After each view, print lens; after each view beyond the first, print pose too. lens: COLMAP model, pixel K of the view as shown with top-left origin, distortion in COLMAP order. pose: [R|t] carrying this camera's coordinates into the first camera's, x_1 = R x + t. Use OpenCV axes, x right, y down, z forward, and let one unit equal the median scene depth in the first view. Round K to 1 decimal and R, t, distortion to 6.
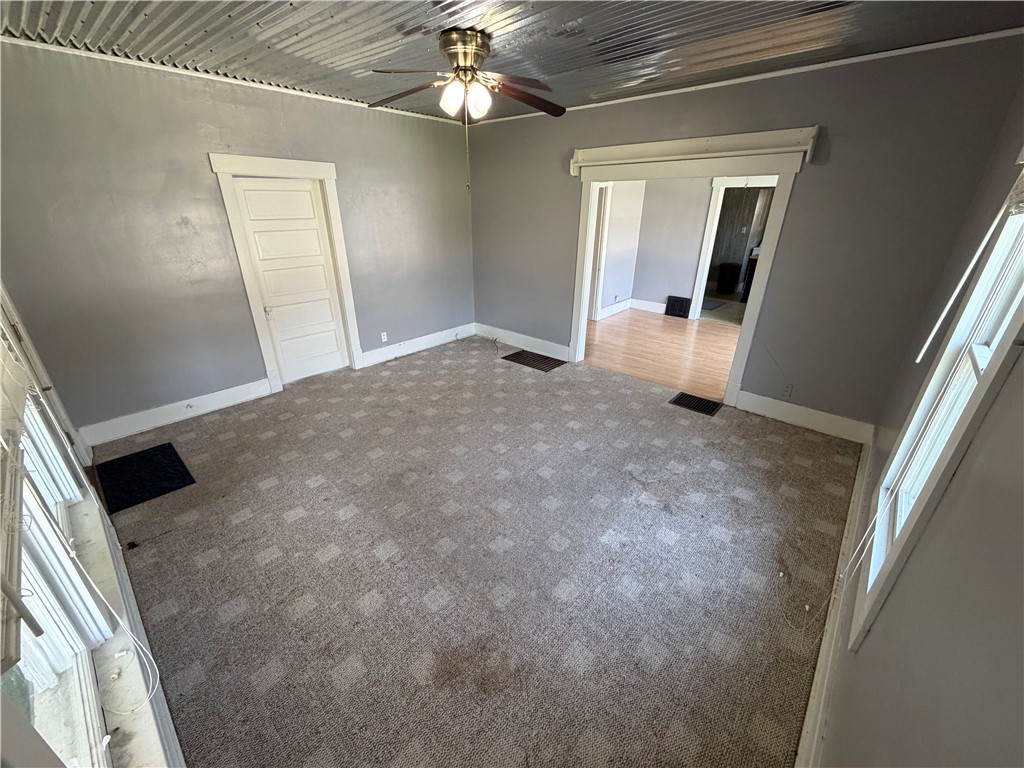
lens RADIAL K [[409.1, 0, 508.6], [0, 409.1, 384.8], [0, 0, 1]] dist [-0.000605, -0.000271]
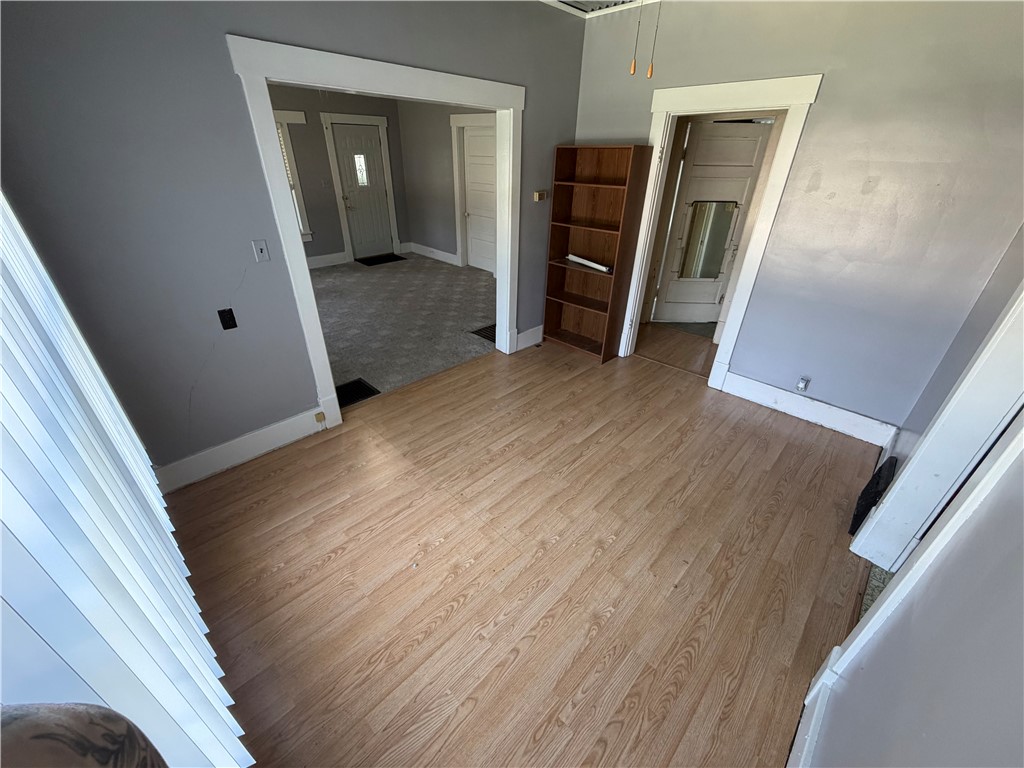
lens RADIAL K [[409.1, 0, 505.5], [0, 409.1, 383.1], [0, 0, 1]] dist [-0.000605, -0.000271]
pose [[-0.056889, 0.490918, -0.869347, 1.251158], [-0.426068, 0.775545, 0.465829, -0.535681], [0.902901, 0.396901, 0.165045, 1.254442]]
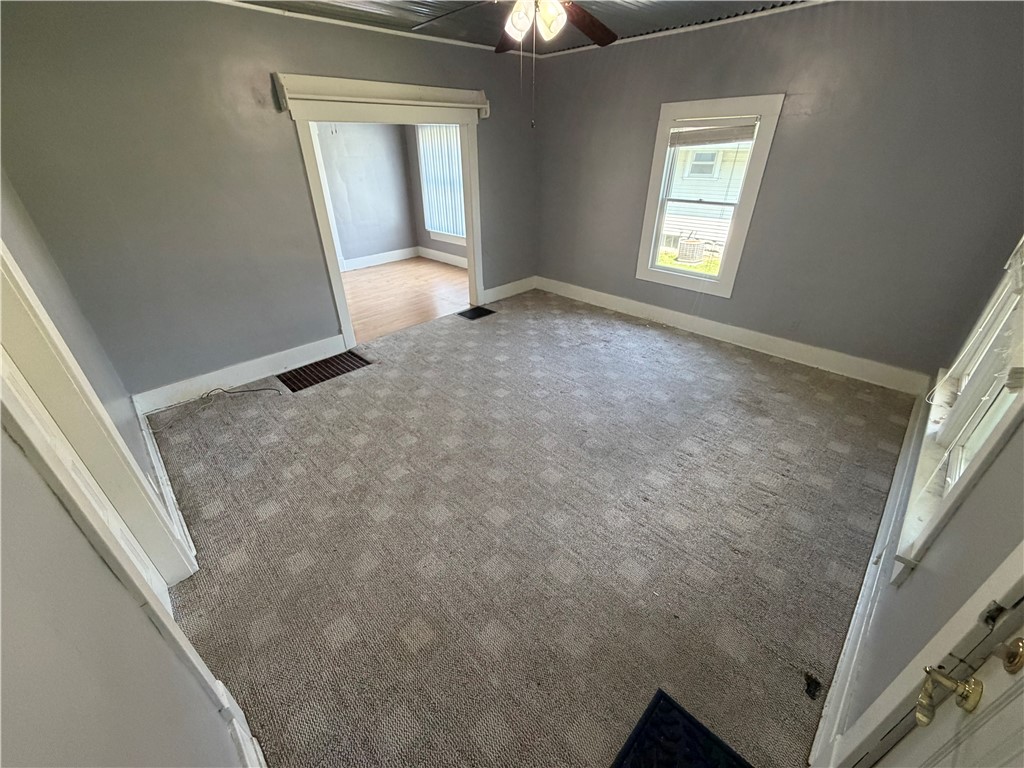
lens RADIAL K [[409.1, 0, 510.6], [0, 409.1, 383.8], [0, 0, 1]] dist [-0.000605, -0.000271]
pose [[0.058818, -0.499836, 0.864121, -0.818151], [0.420155, 0.797611, 0.432766, -0.311490], [-0.905544, 0.337610, 0.256922, 0.710620]]
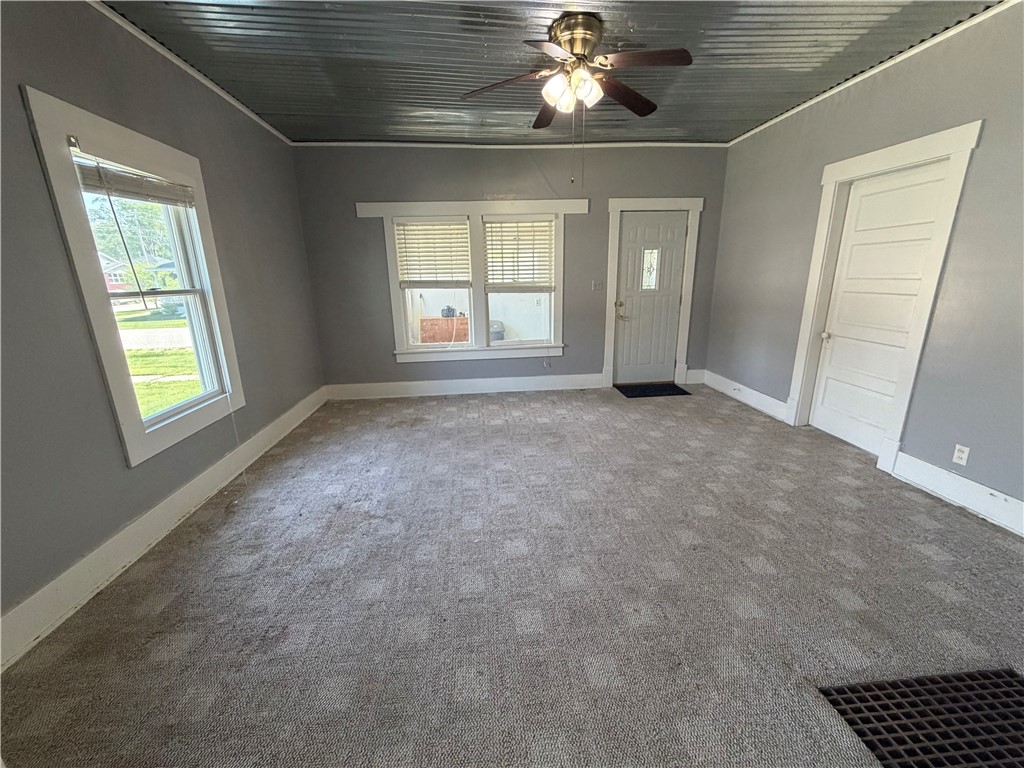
lens RADIAL K [[409.1, 0, 507.7], [0, 409.1, 384.2], [0, 0, 1]] dist [-0.000605, -0.000271]
pose [[-0.683691, 0.198016, -0.702393, 0.528210], [-0.284821, 0.813748, 0.506647, -0.379636], [0.671895, 0.546446, -0.499953, 1.144180]]
